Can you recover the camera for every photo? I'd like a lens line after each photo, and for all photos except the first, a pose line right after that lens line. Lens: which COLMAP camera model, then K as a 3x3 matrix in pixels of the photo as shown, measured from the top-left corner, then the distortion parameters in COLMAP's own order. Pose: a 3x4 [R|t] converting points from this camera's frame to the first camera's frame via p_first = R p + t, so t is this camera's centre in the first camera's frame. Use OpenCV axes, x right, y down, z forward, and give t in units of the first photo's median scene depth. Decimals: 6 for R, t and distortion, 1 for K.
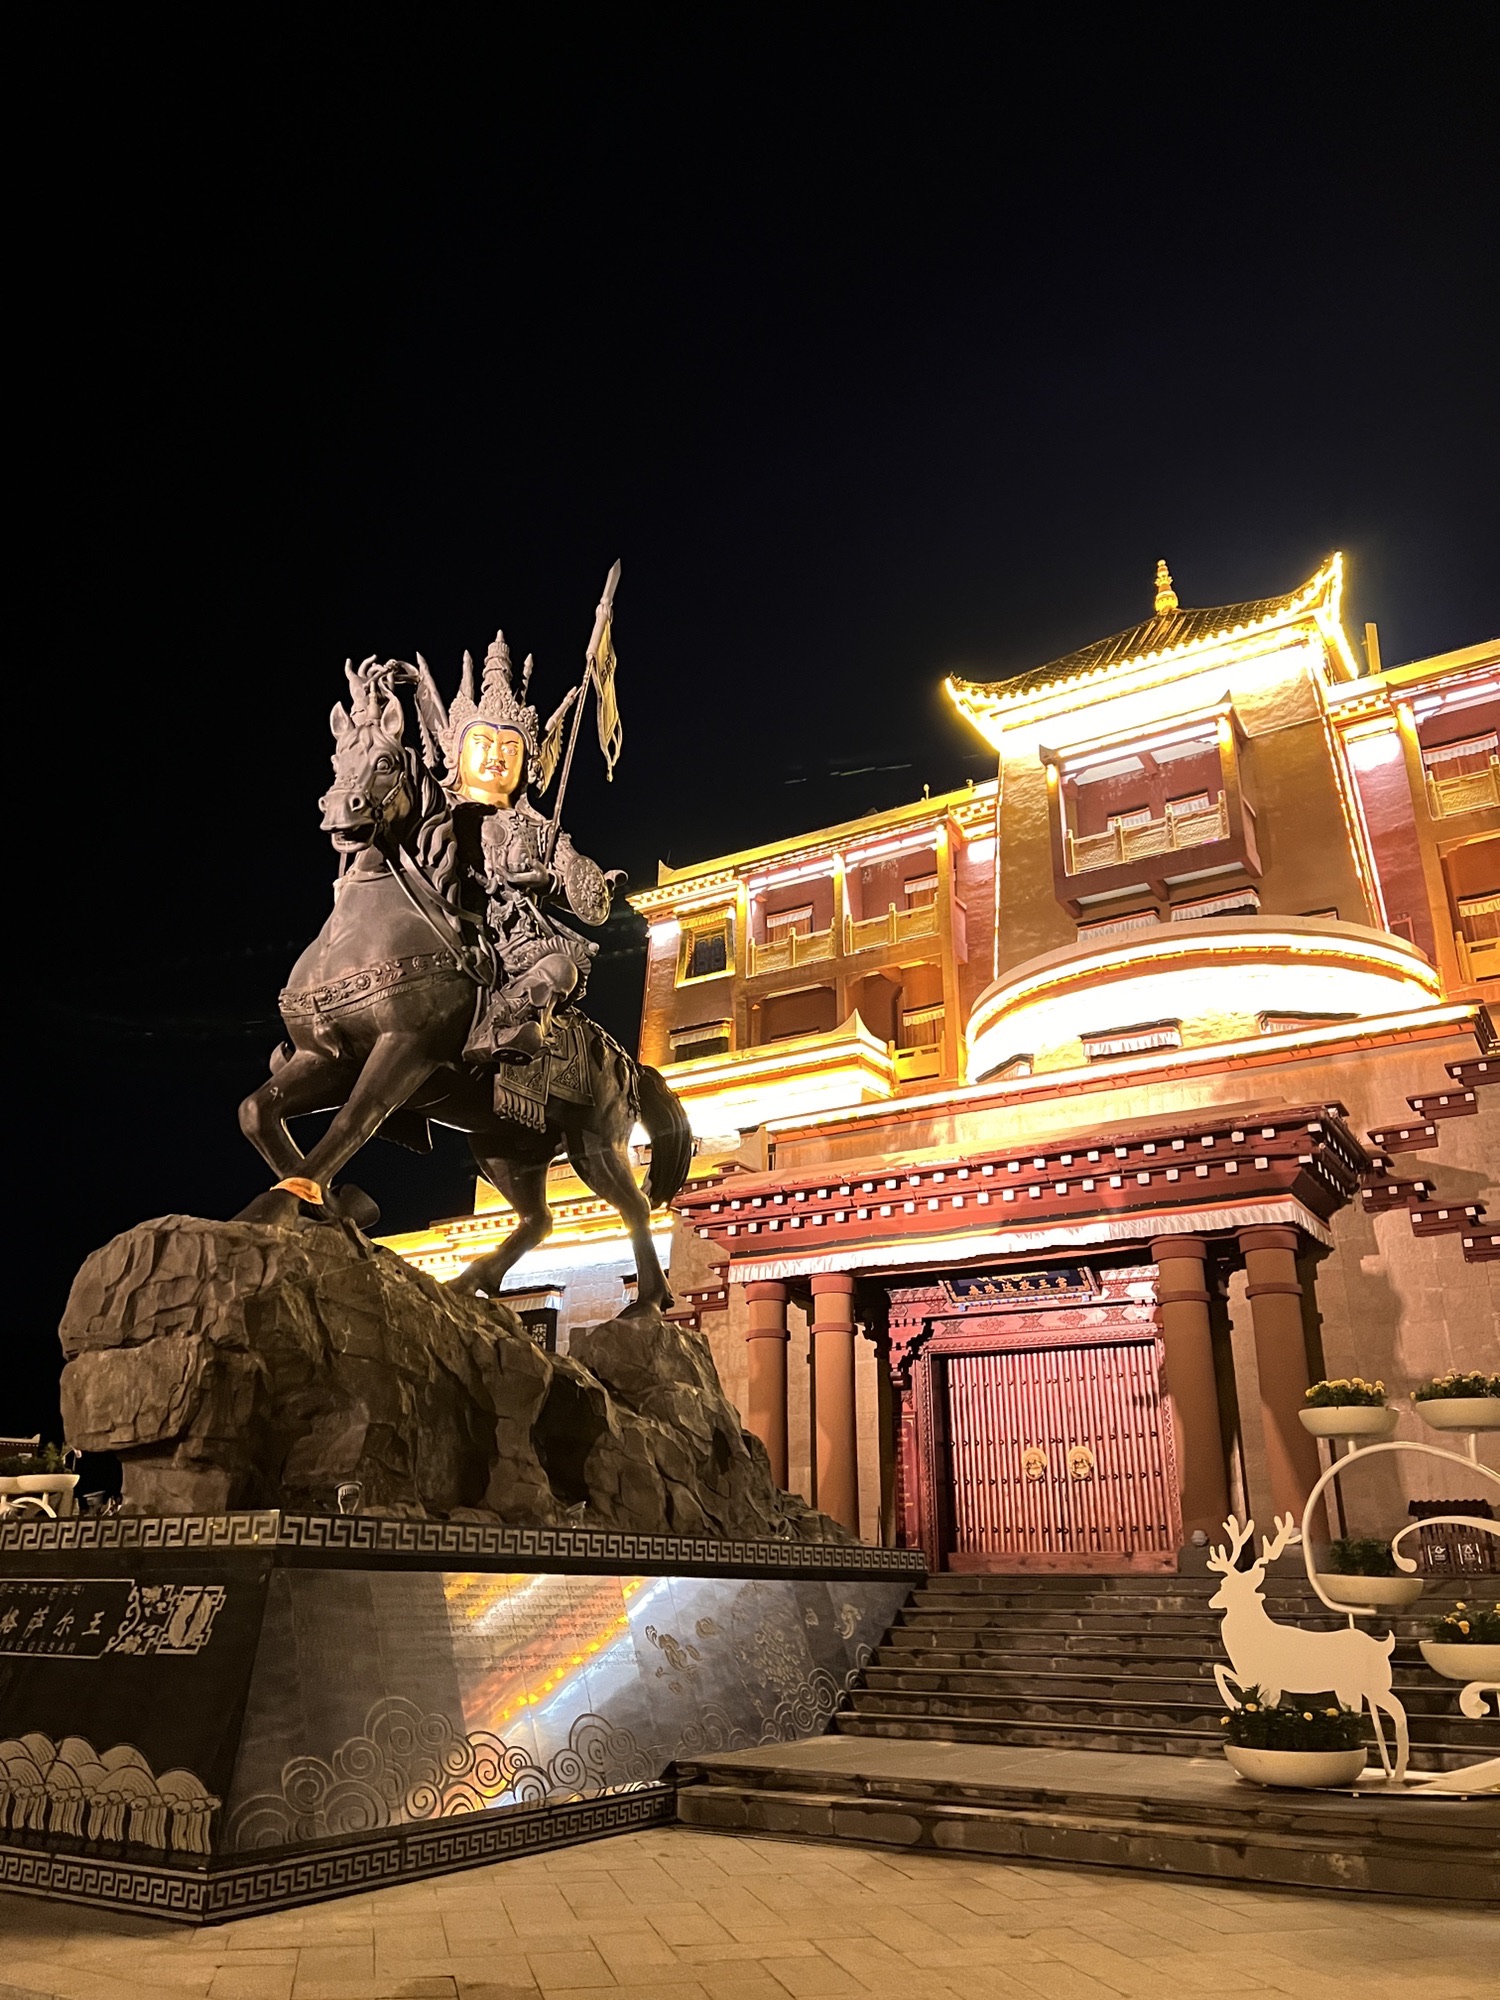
lens RADIAL K [[1493.0, 0, 746.0], [0, 1493.0, 1035.4], [0, 0, 1]] dist [0.078195, -0.096287]
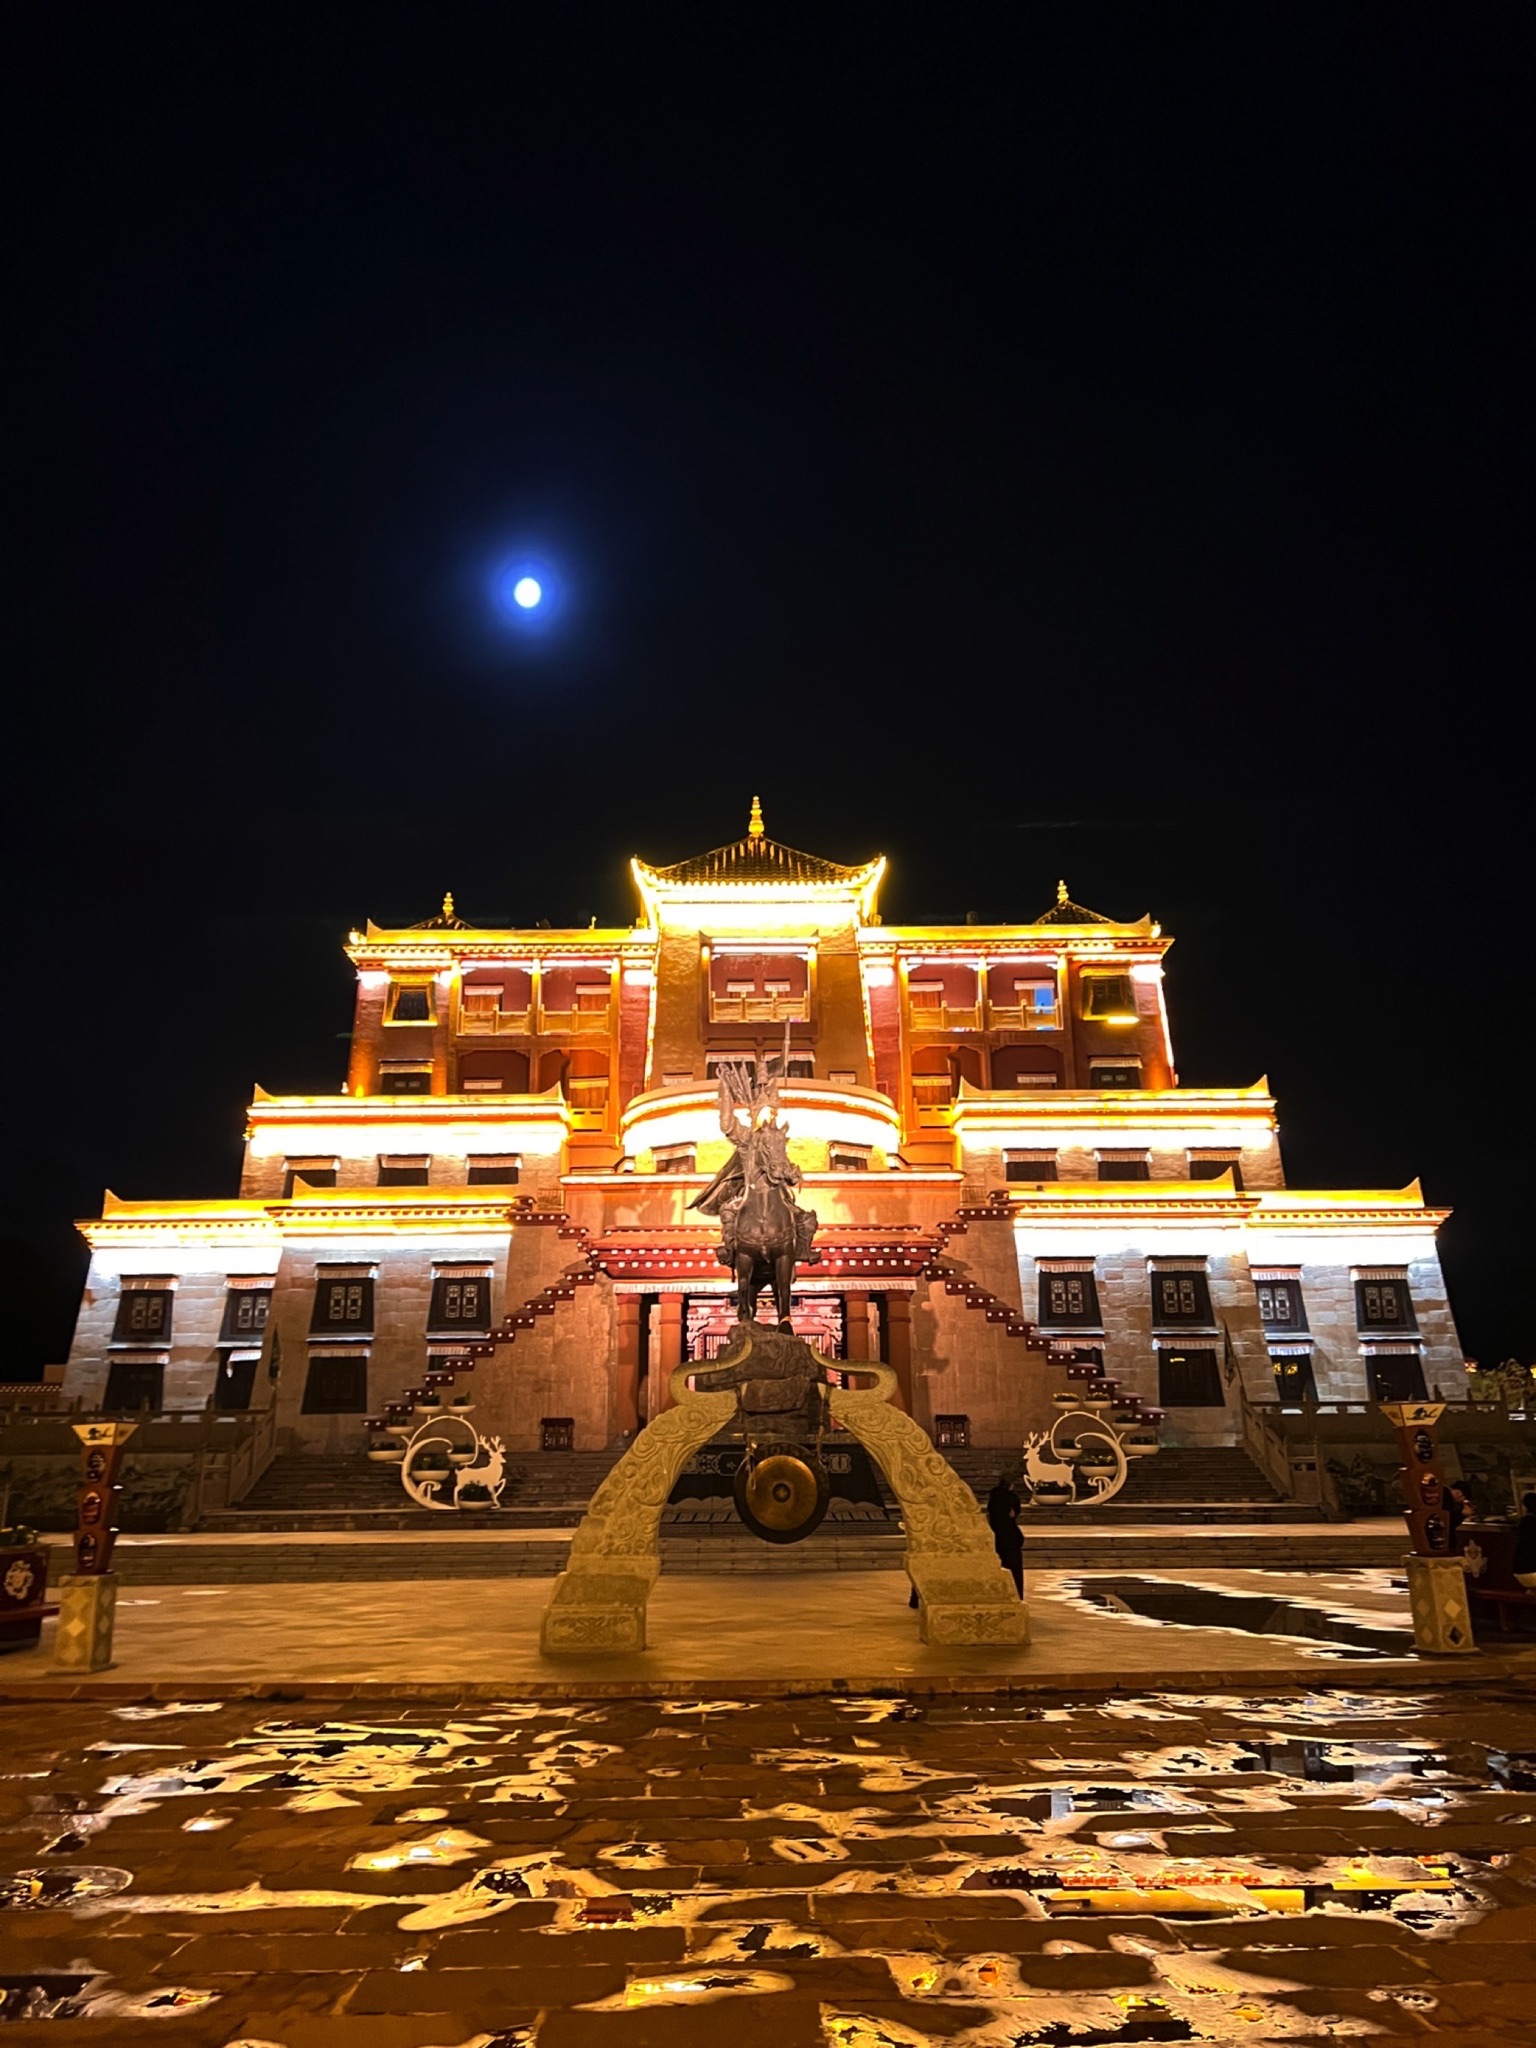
lens RADIAL K [[1528.8, 0, 763.9], [0, 1528.8, 1060.2], [0, 0, 1]] dist [0.078195, -0.096287]
pose [[0.849172, 0.120829, 0.514109, -0.845278], [-0.169946, 0.984215, 0.049390, -0.232914], [-0.500026, -0.129312, 0.856302, -0.630403]]
